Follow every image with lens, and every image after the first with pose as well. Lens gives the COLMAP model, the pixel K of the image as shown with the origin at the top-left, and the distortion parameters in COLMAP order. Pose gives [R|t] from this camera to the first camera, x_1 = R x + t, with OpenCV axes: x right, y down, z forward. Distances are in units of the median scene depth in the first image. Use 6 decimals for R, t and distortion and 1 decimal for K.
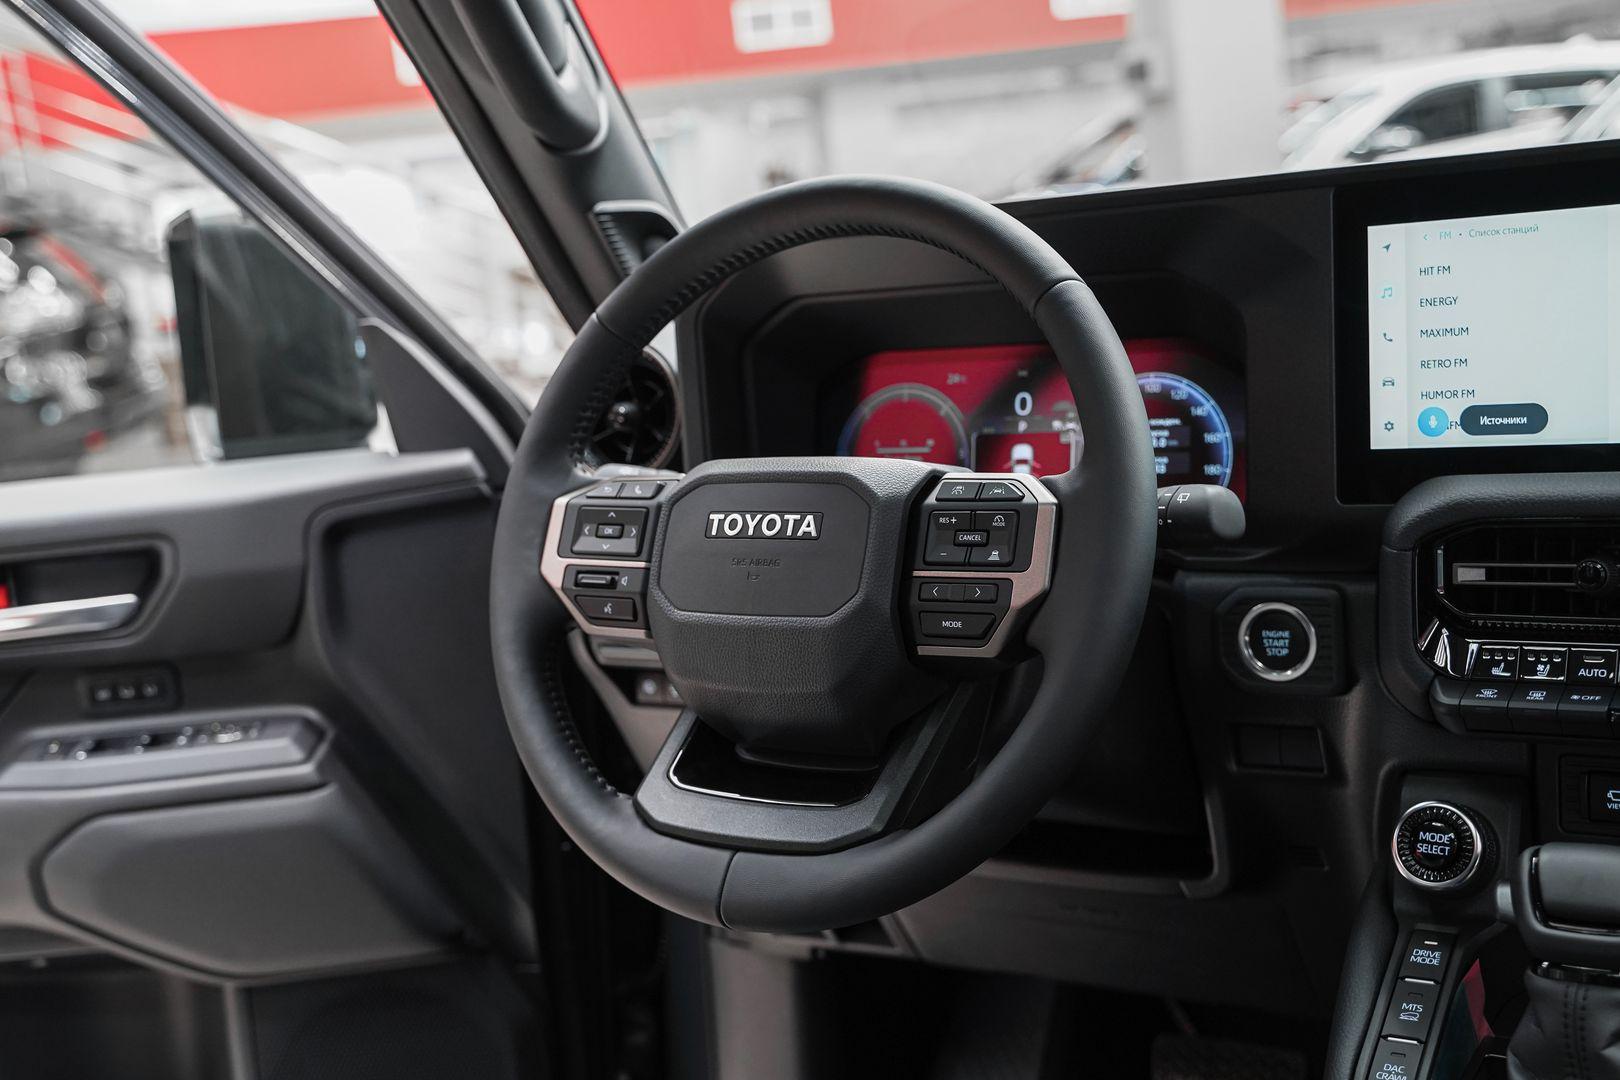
lens RADIAL K [[1916.7, 0, 776.4], [0, 1916.7, 531.7], [0, 0, 1]] dist [0.000184, 0.033340]
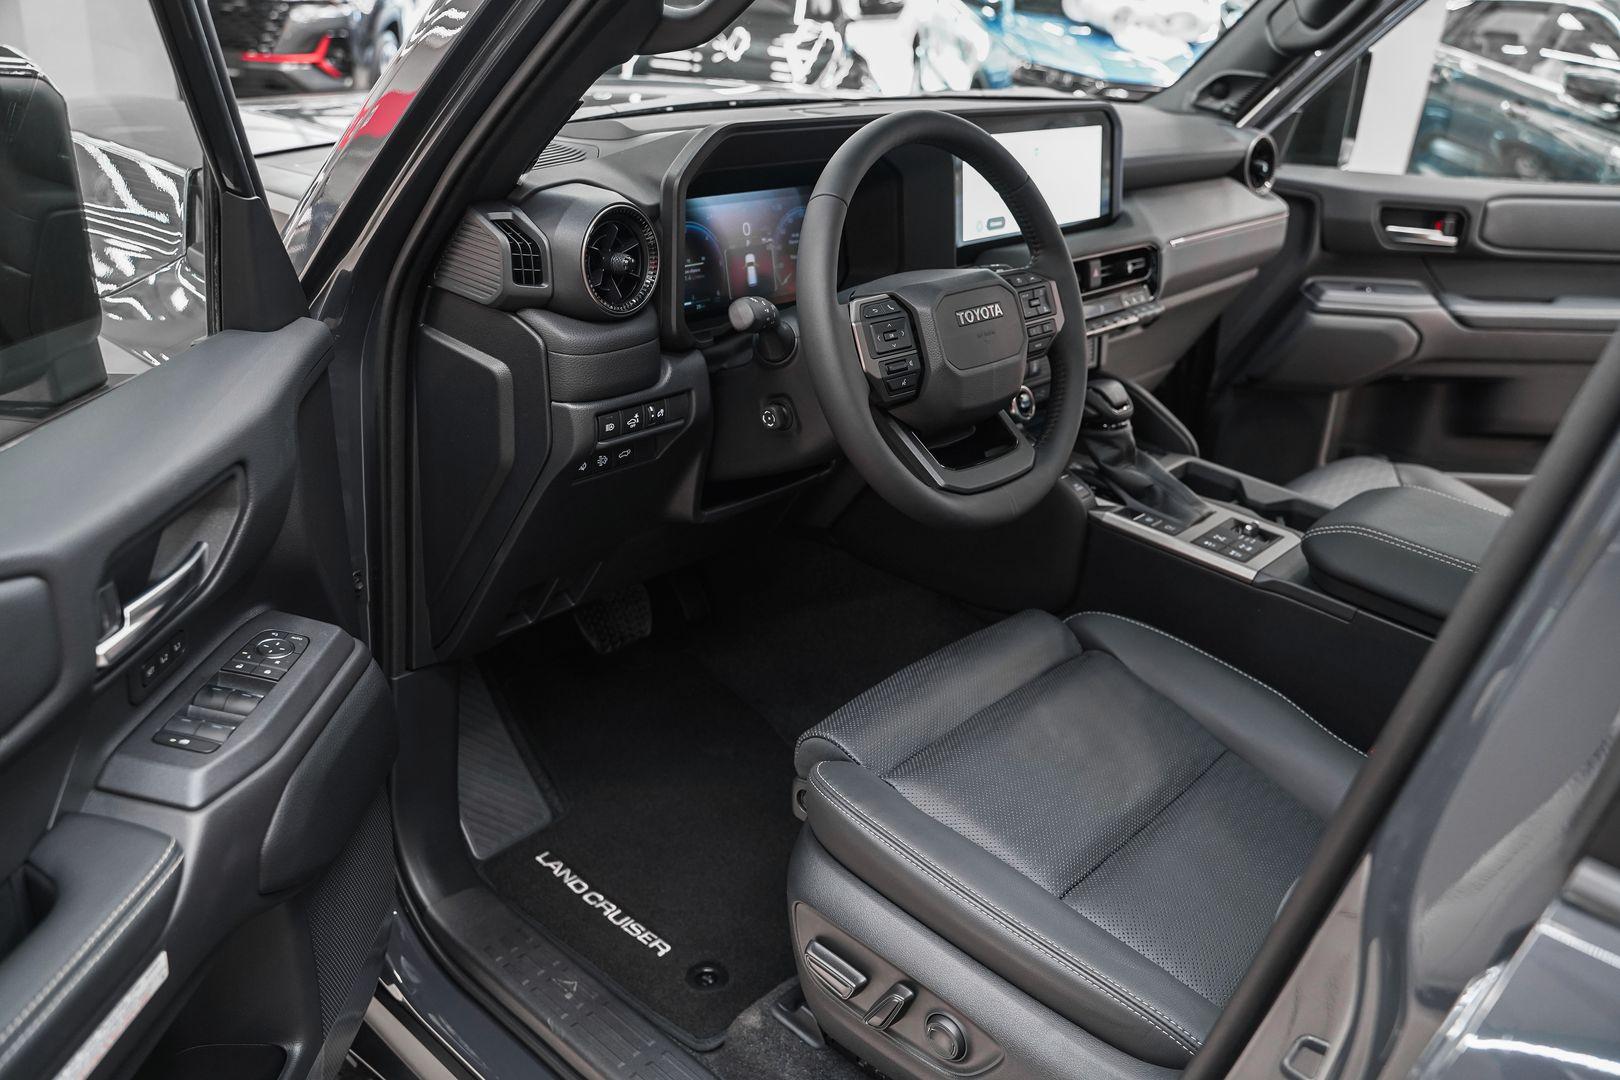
lens RADIAL K [[1316.6, 0, 810.0], [0, 1316.6, 540.0], [0, 0, 1]] dist [-0.092332, 0.066164]
pose [[0.140225, -0.308145, 0.940948, -1.216361], [0.071819, 0.951000, 0.300734, -0.177699], [-0.987512, 0.025408, 0.155484, 0.933982]]
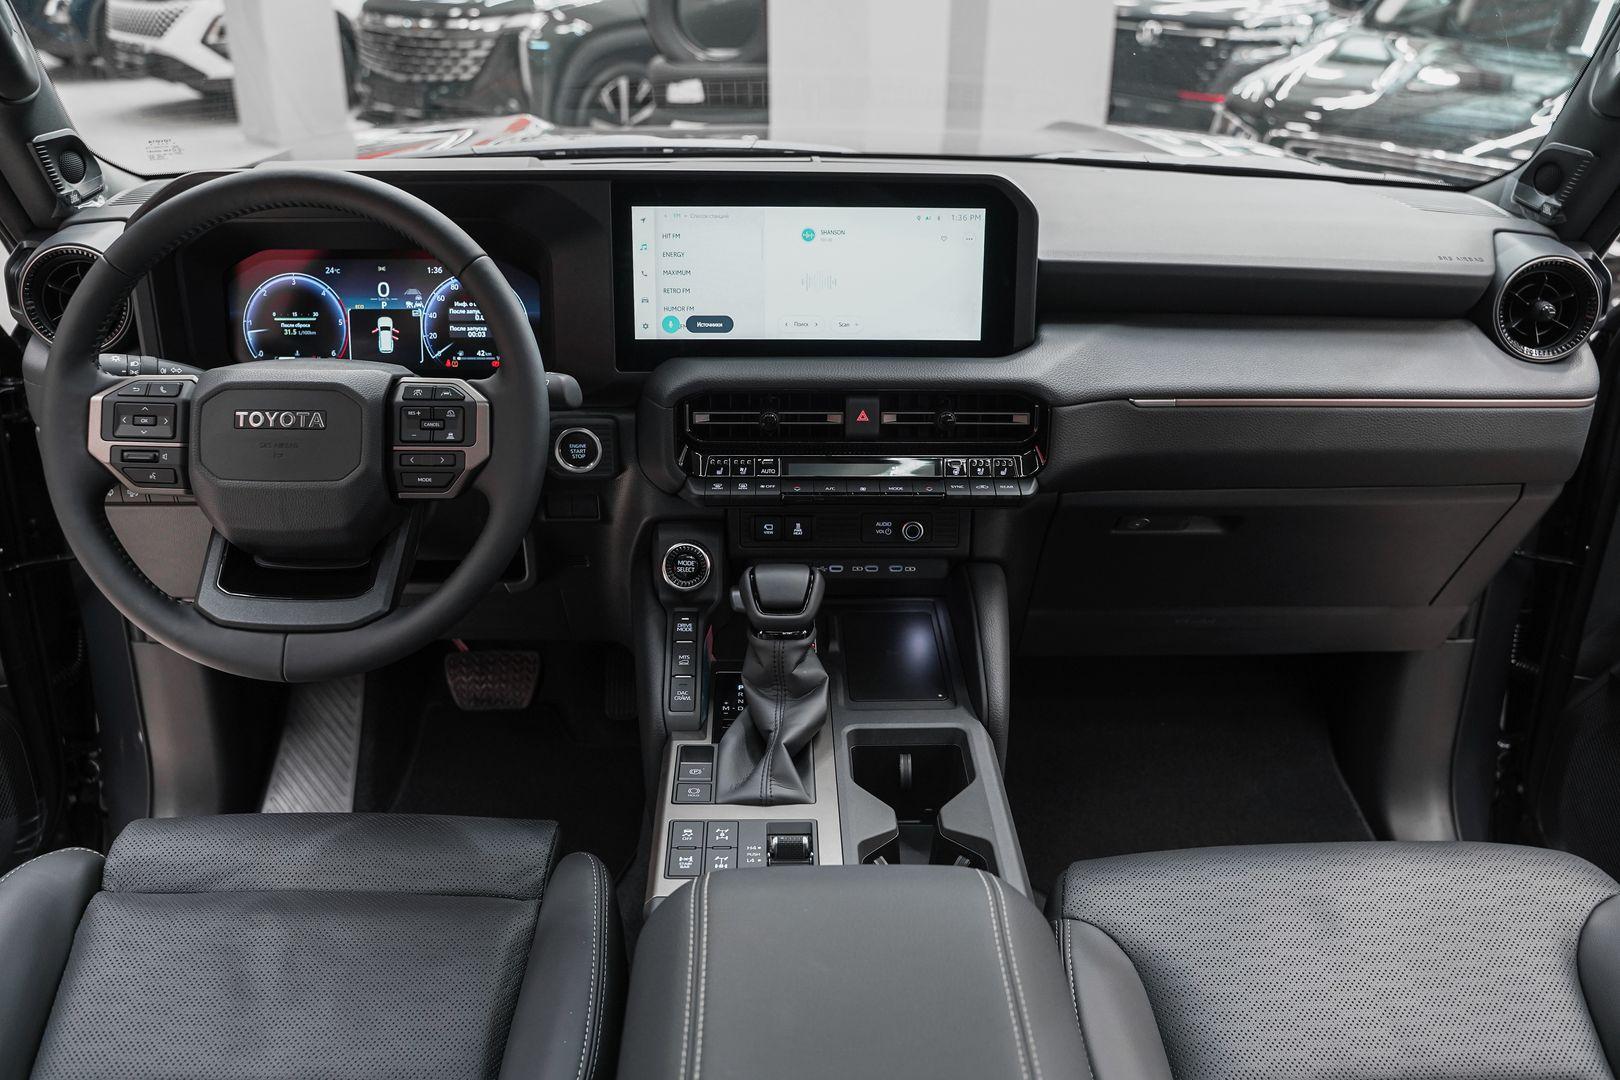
lens RADIAL K [[1344.8, 0, 789.4], [0, 1344.8, 540.3], [0, 0, 1]] dist [-0.071468, 0.007144]
pose [[0.825956, -0.136444, 0.546974, -0.247518], [-0.001874, 0.969597, 0.244699, -0.159058], [-0.563732, -0.203136, 0.800589, -0.063595]]
